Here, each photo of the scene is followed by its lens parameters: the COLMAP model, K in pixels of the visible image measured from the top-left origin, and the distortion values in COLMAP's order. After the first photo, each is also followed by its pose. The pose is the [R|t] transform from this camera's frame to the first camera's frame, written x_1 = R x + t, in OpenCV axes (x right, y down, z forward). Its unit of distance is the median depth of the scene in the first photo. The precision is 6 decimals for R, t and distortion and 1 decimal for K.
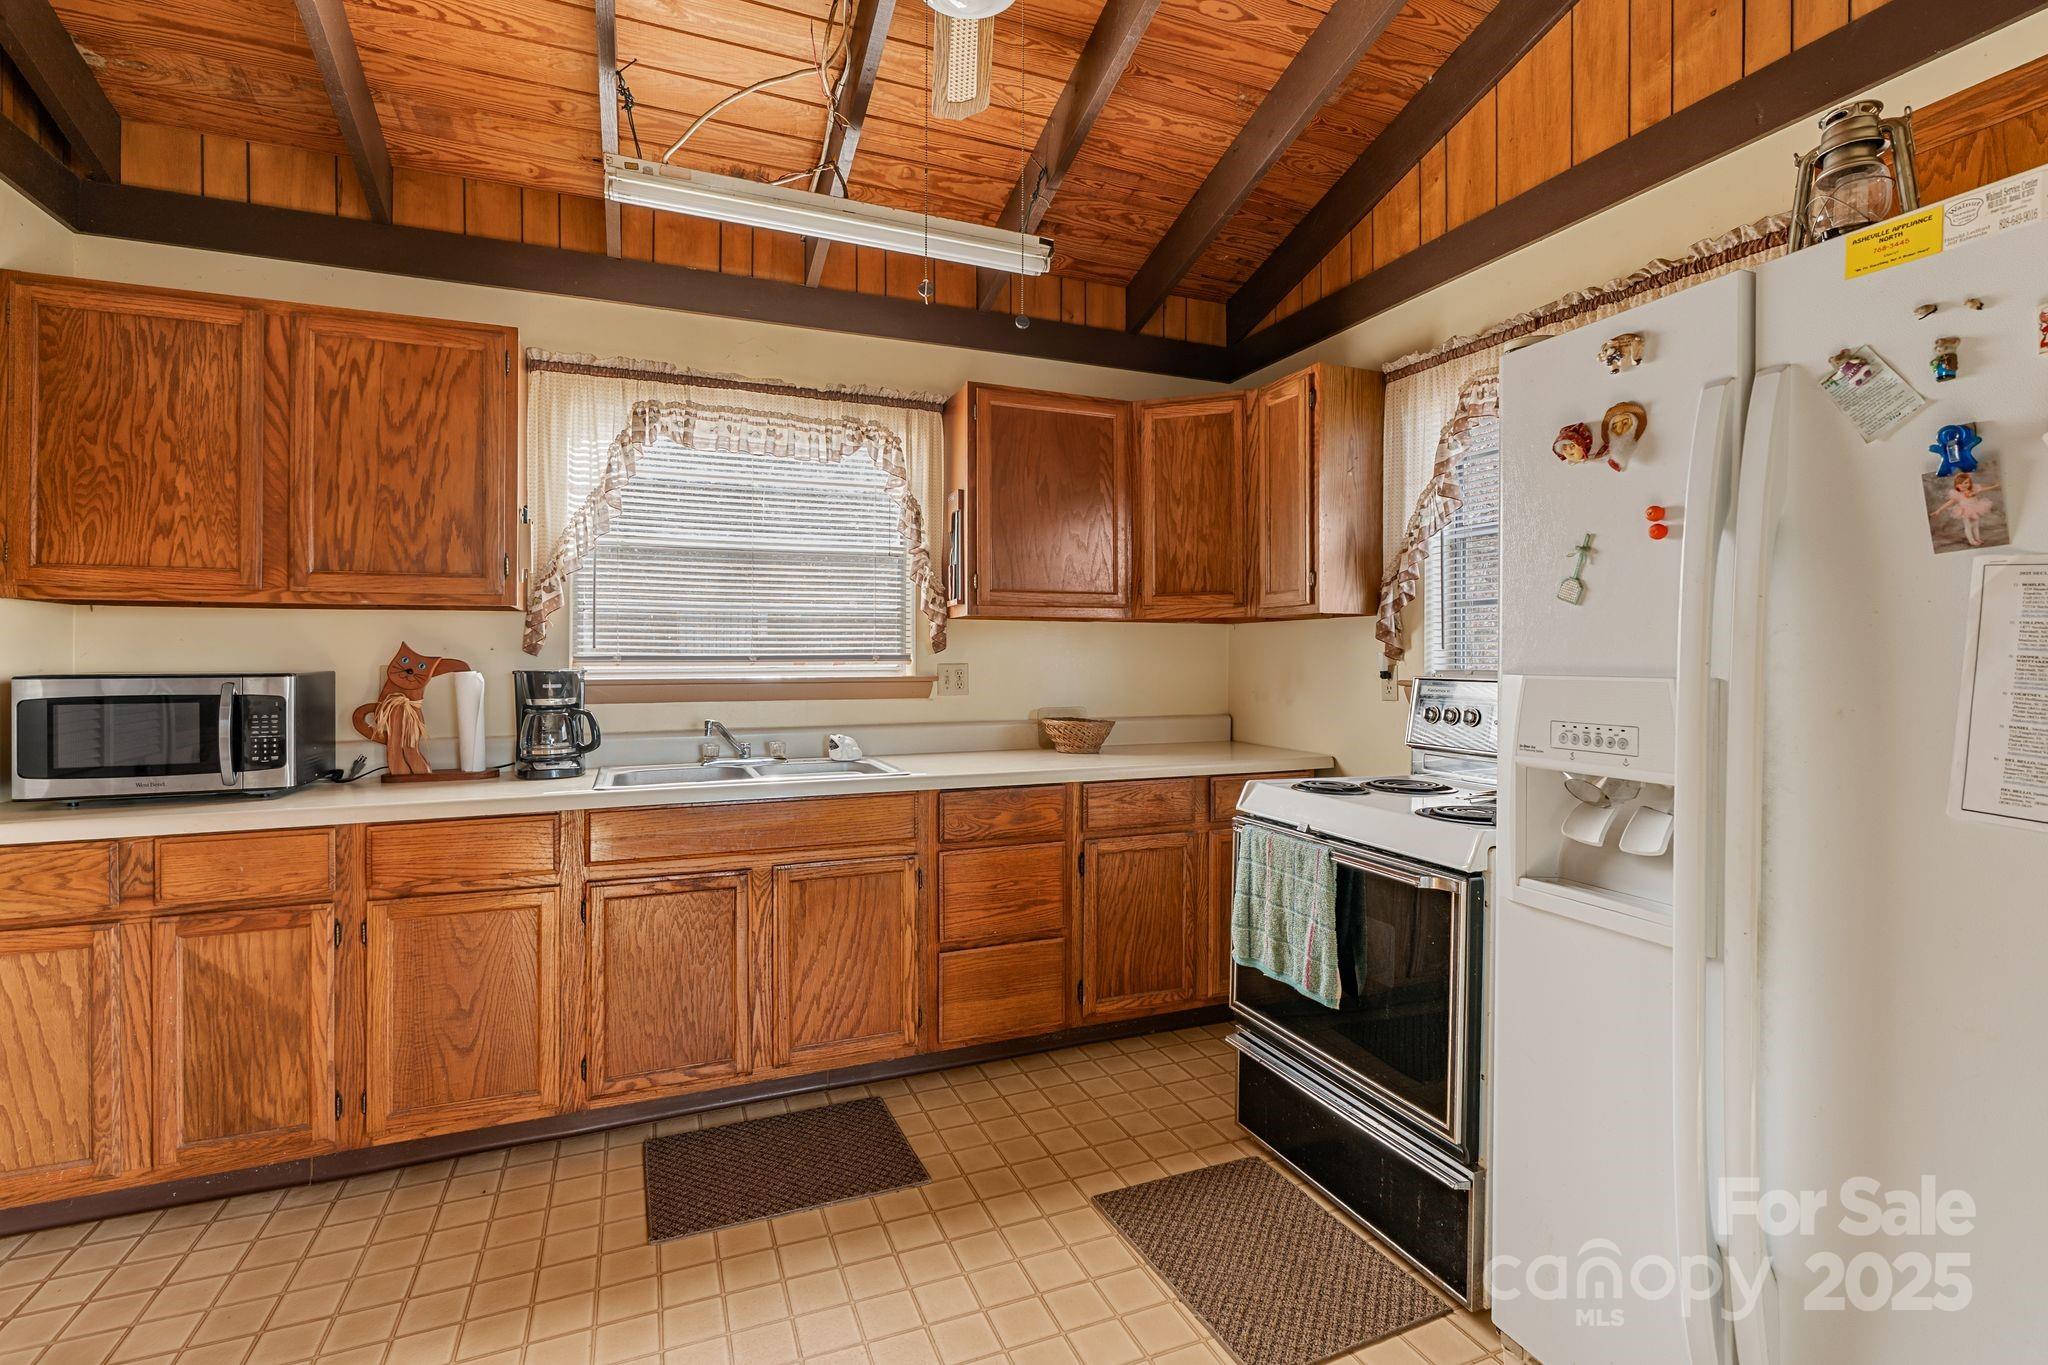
lens RADIAL K [[955.7, 0, 1022.4], [0, 955.7, 654.3], [0, 0, 1]] dist [-0.016227, 0.008174]
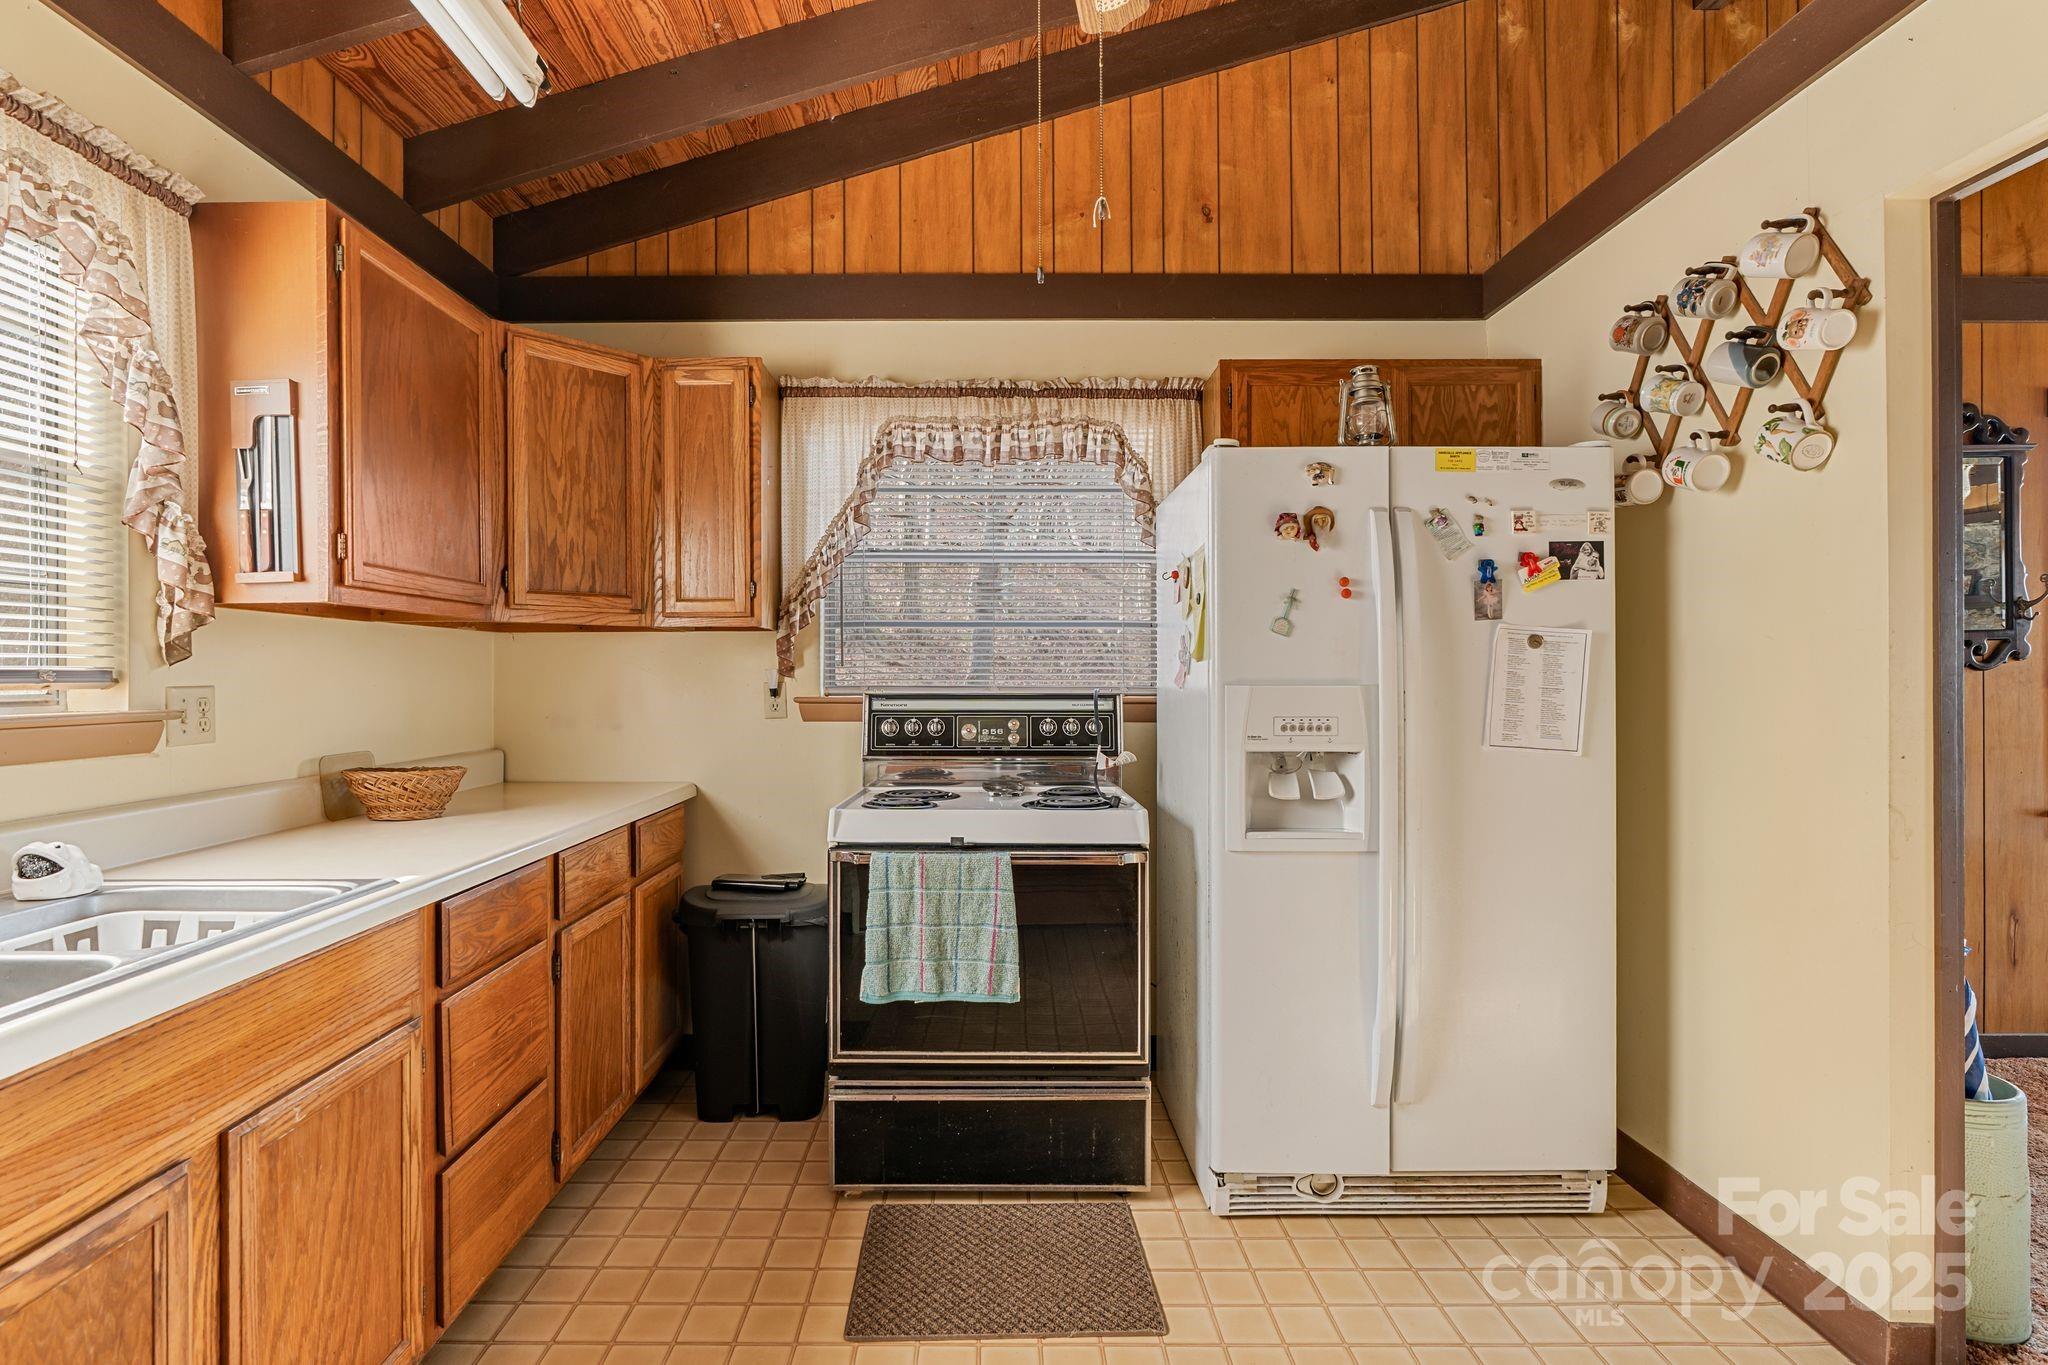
lens RADIAL K [[984.6, 0, 999.0], [0, 984.6, 672.9], [0, 0, 1]] dist [-0.014916, 0.006241]
pose [[0.367722, 0.001465, 0.929935, -0.555132], [-0.000457, 0.999999, -0.001395, 0.003424], [-0.929936, 0.000088, 0.367722, 0.482280]]
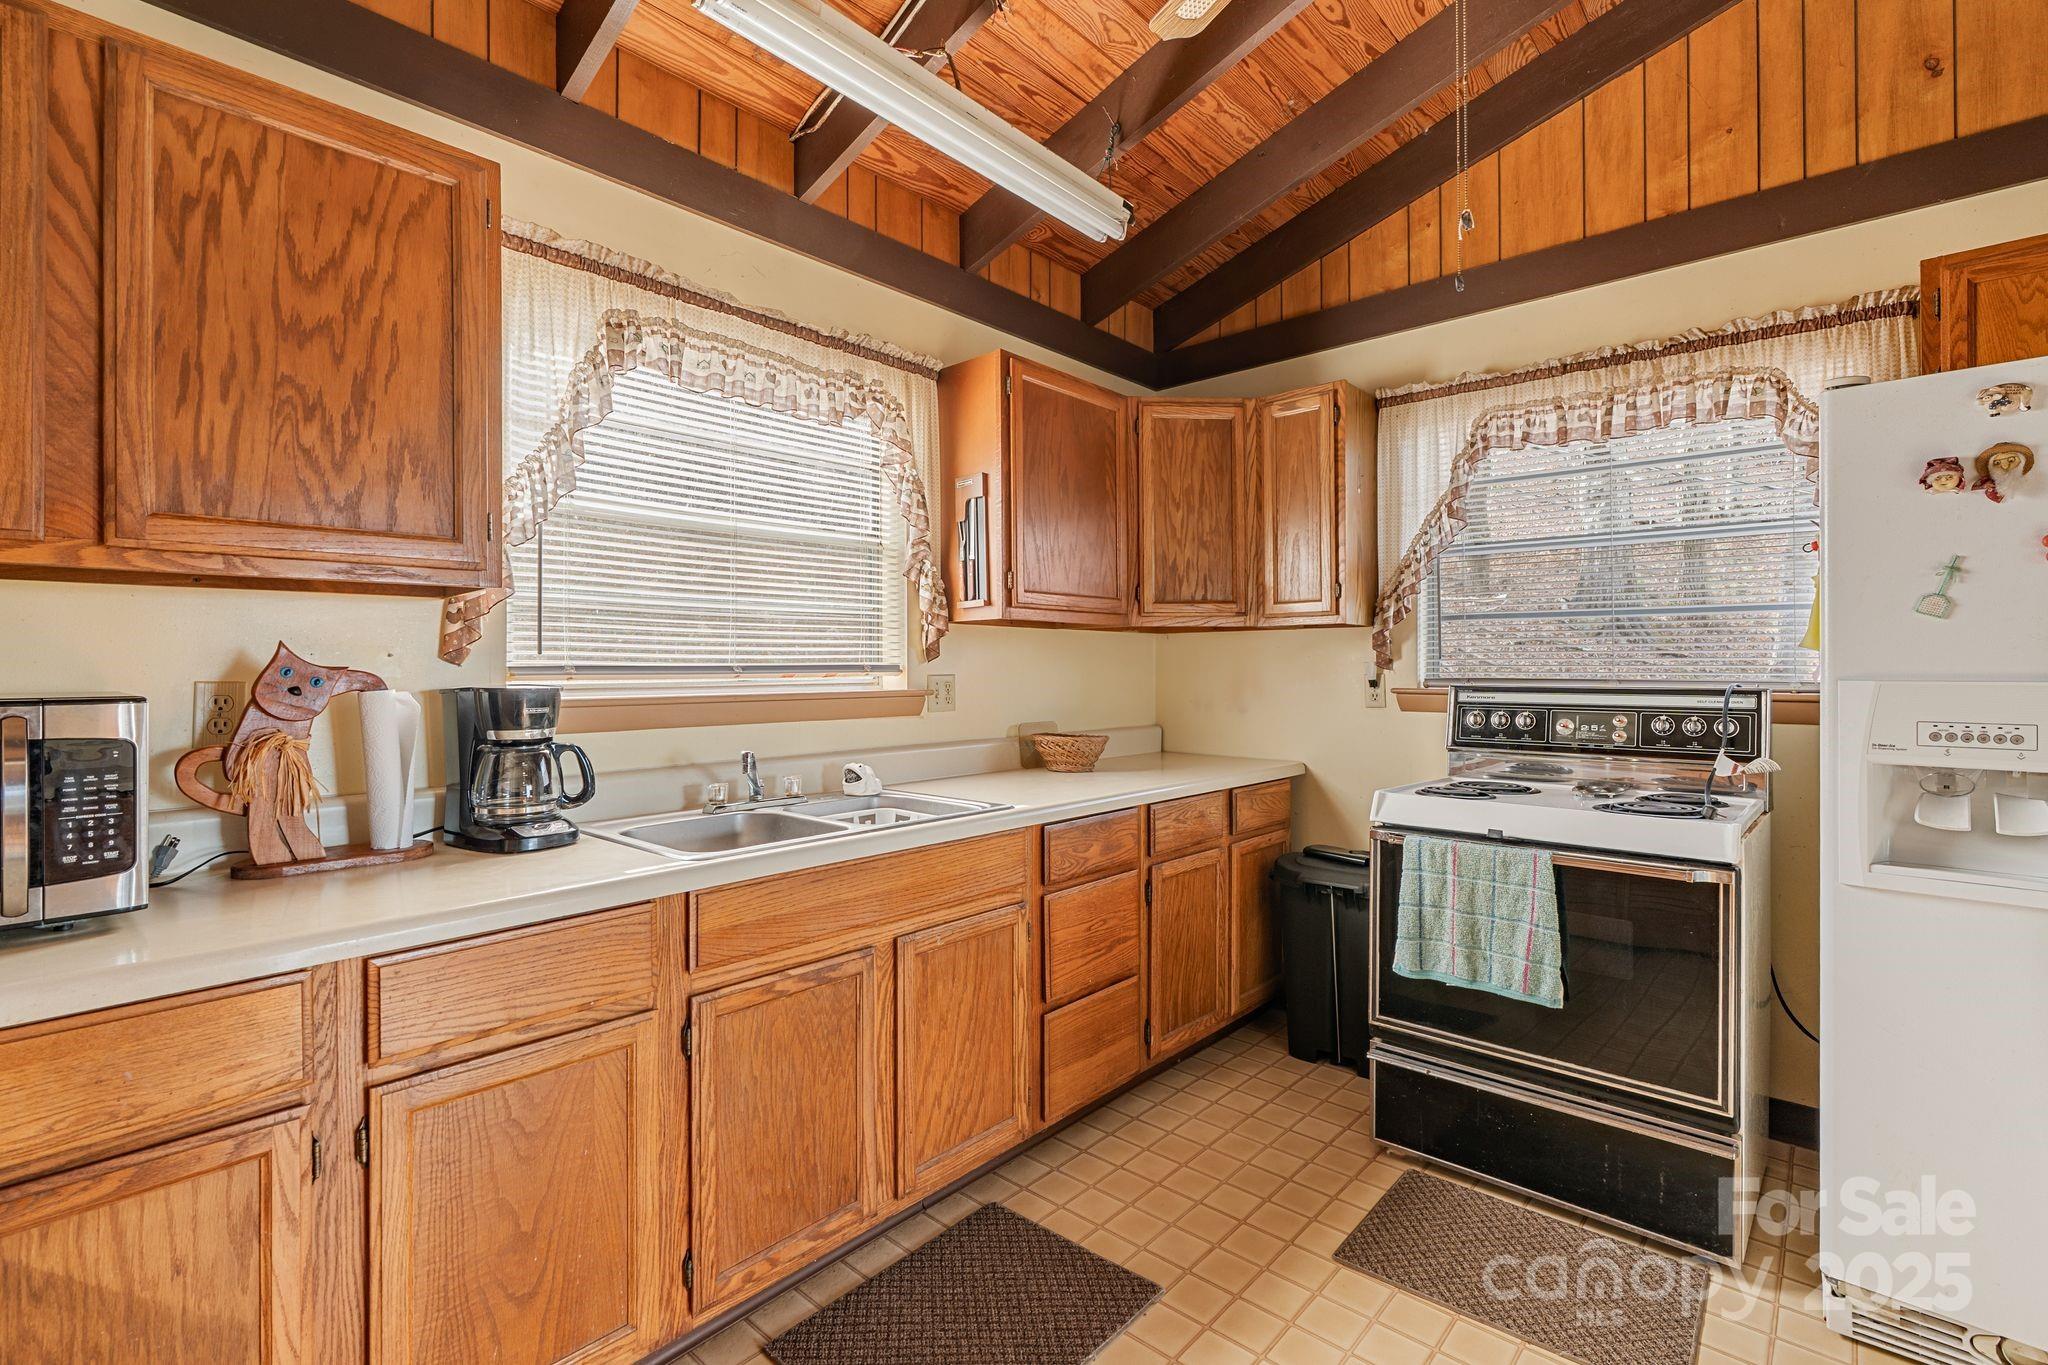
lens RADIAL K [[942.2, 0, 1018.9], [0, 942.2, 663.6], [0, 0, 1]] dist [-0.011114, 0.003543]
pose [[0.900106, 0.000710, 0.435671, -0.500095], [0.000345, 0.999997, -0.002343, 0.002271], [-0.435671, 0.002259, 0.900103, 0.270146]]
